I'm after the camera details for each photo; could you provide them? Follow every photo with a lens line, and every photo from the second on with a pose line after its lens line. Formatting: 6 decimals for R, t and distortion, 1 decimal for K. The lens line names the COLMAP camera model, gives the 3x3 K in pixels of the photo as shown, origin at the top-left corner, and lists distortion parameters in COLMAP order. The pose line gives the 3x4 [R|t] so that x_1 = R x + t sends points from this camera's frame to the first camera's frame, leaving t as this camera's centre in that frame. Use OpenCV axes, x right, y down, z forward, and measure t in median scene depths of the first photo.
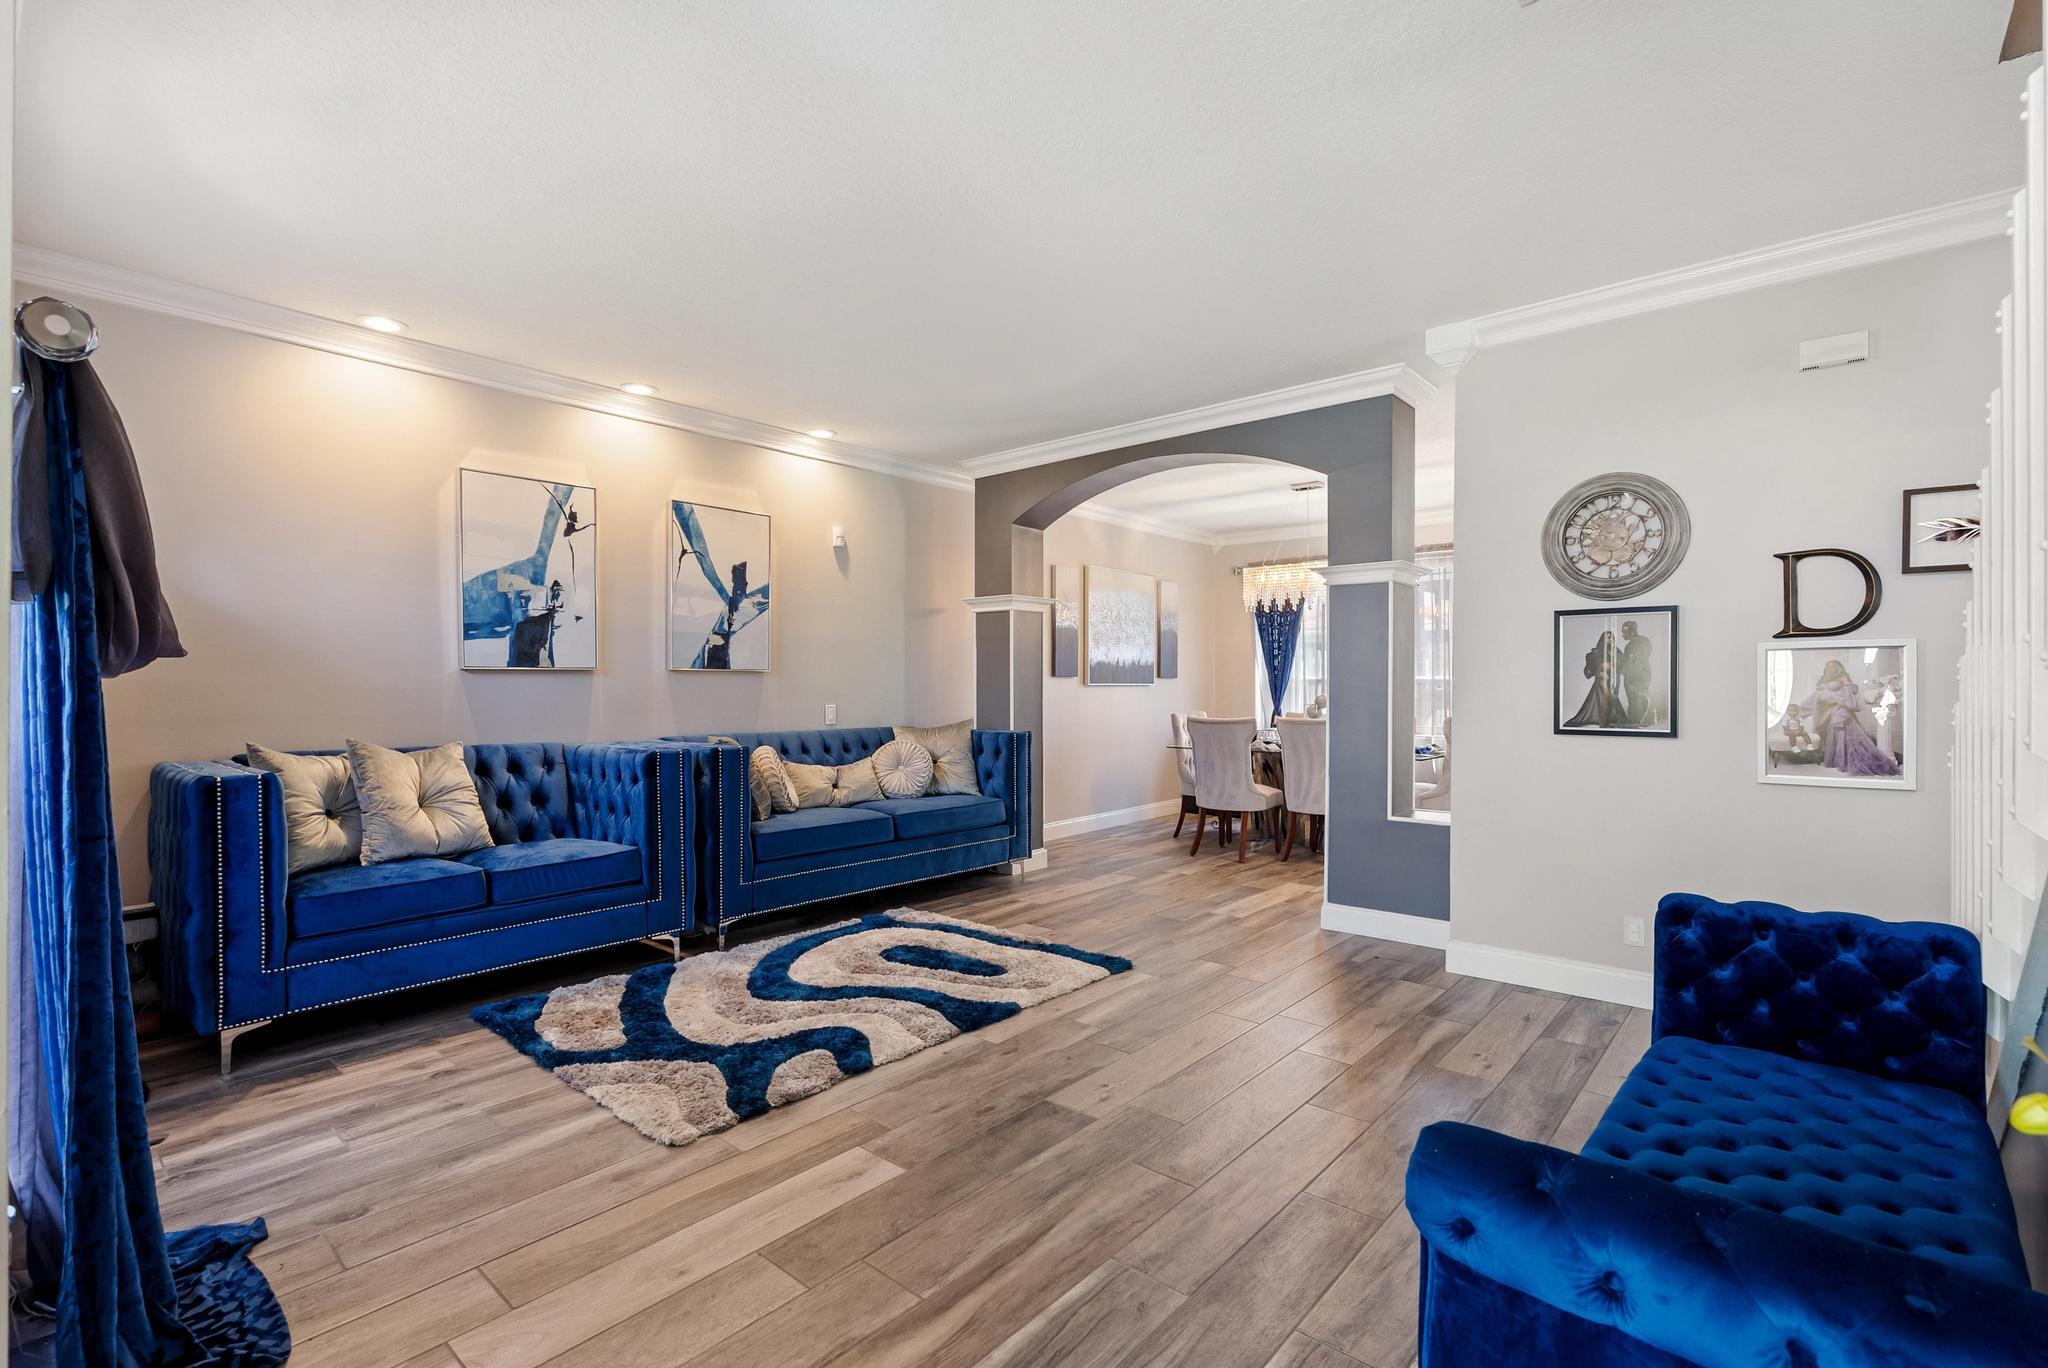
lens RADIAL K [[930.6, 0, 1023.3], [0, 930.6, 686.3], [0, 0, 1]] dist [-0.007129, 0.002829]
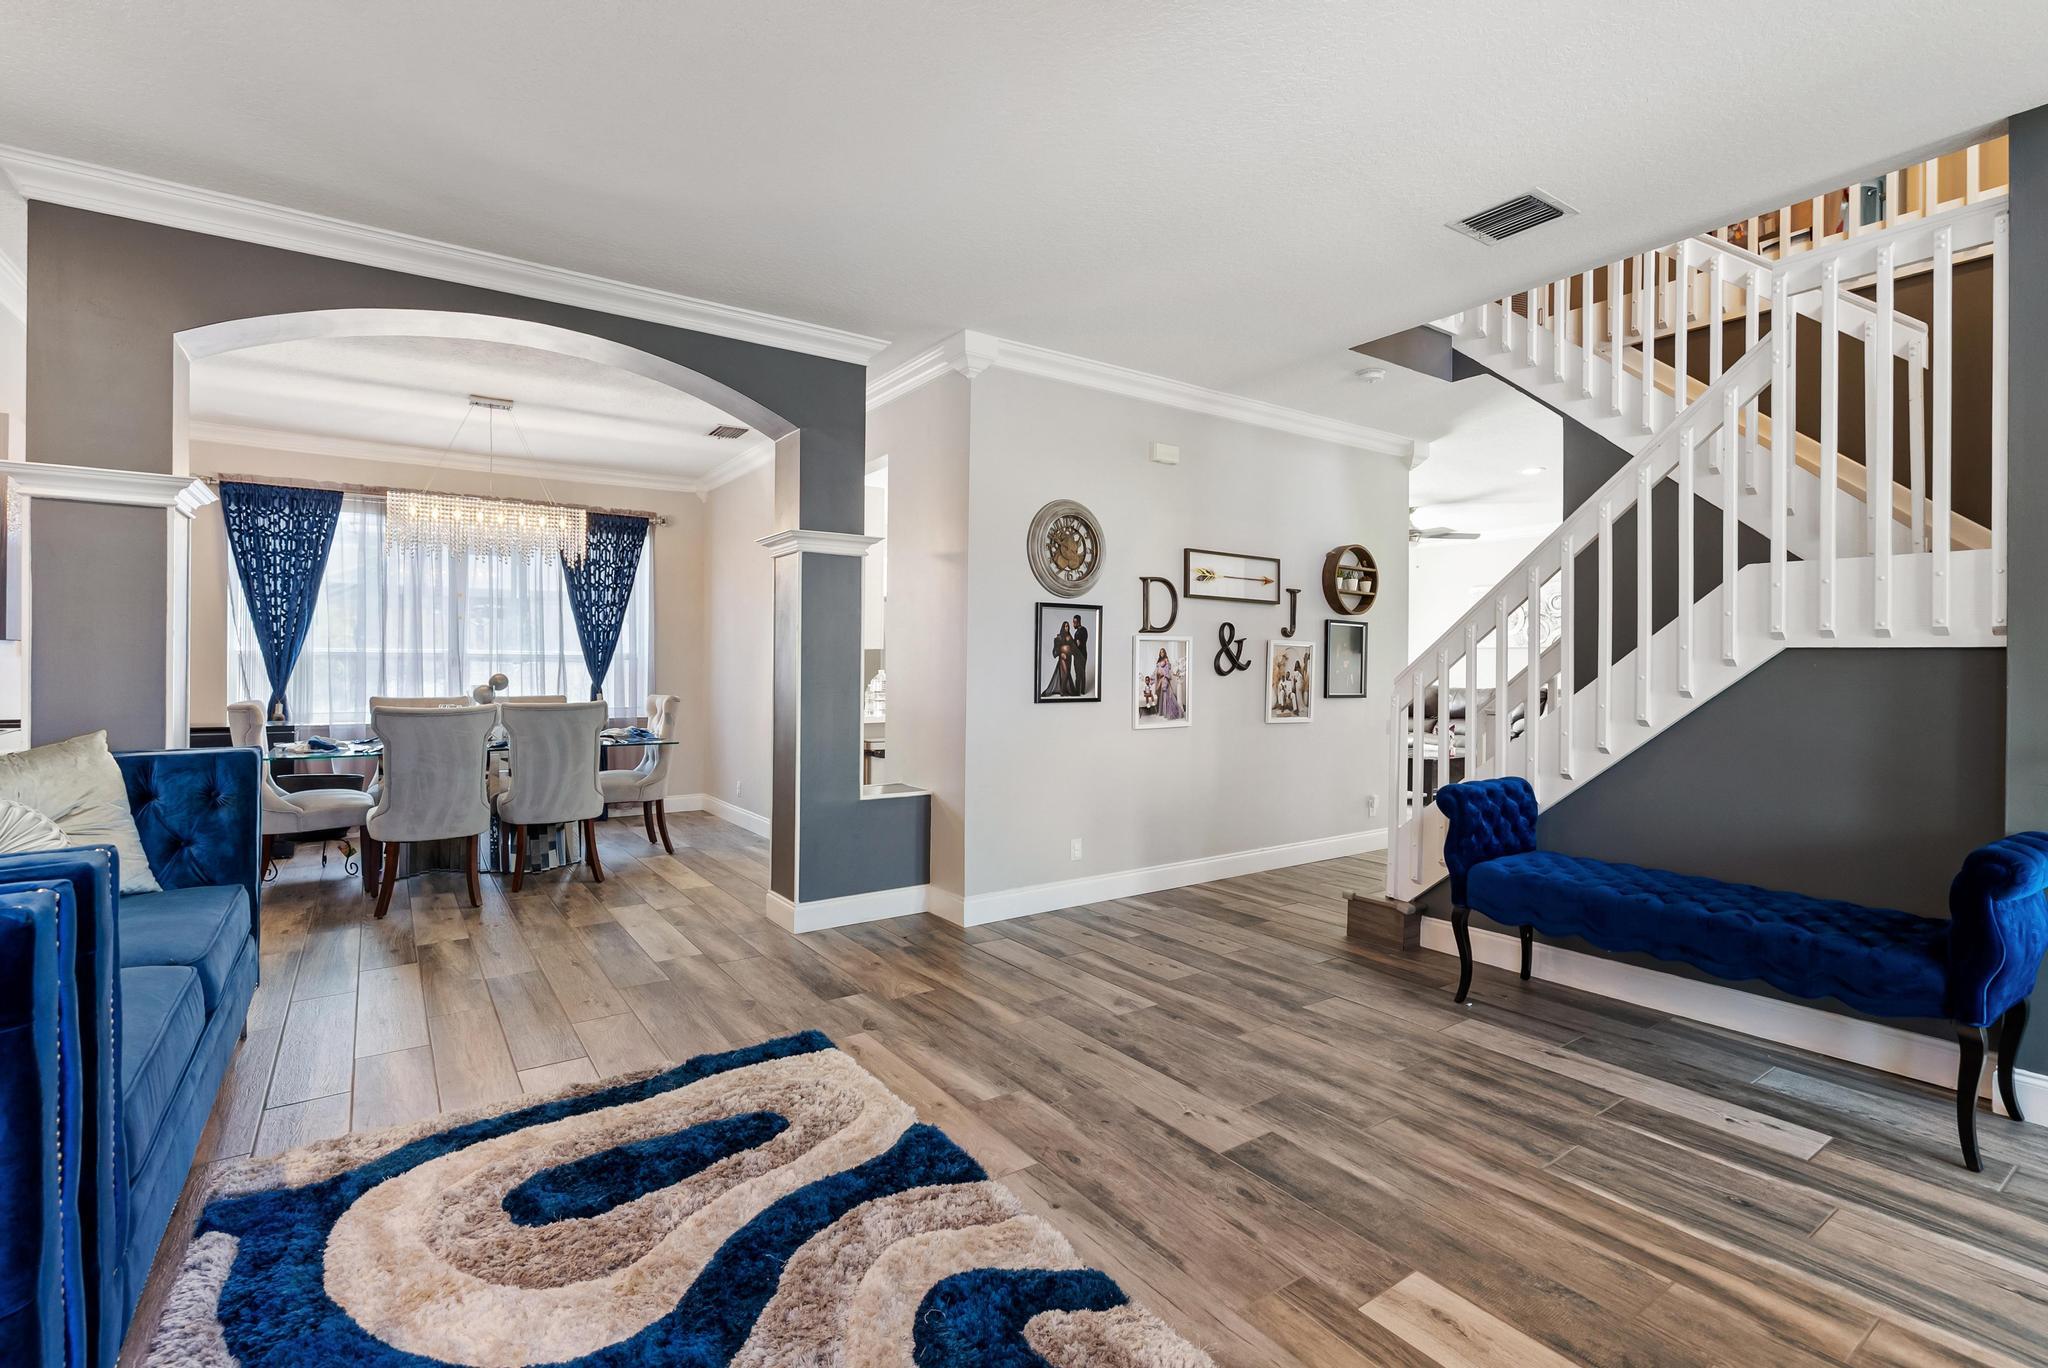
lens RADIAL K [[930.6, 0, 1021.0], [0, 930.6, 658.2], [0, 0, 1]] dist [-0.007129, 0.002829]
pose [[0.245039, 0.006826, 0.969489, -0.563997], [-0.003521, 0.999975, -0.006151, 0.000099], [-0.969507, -0.001906, 0.245056, 0.649597]]
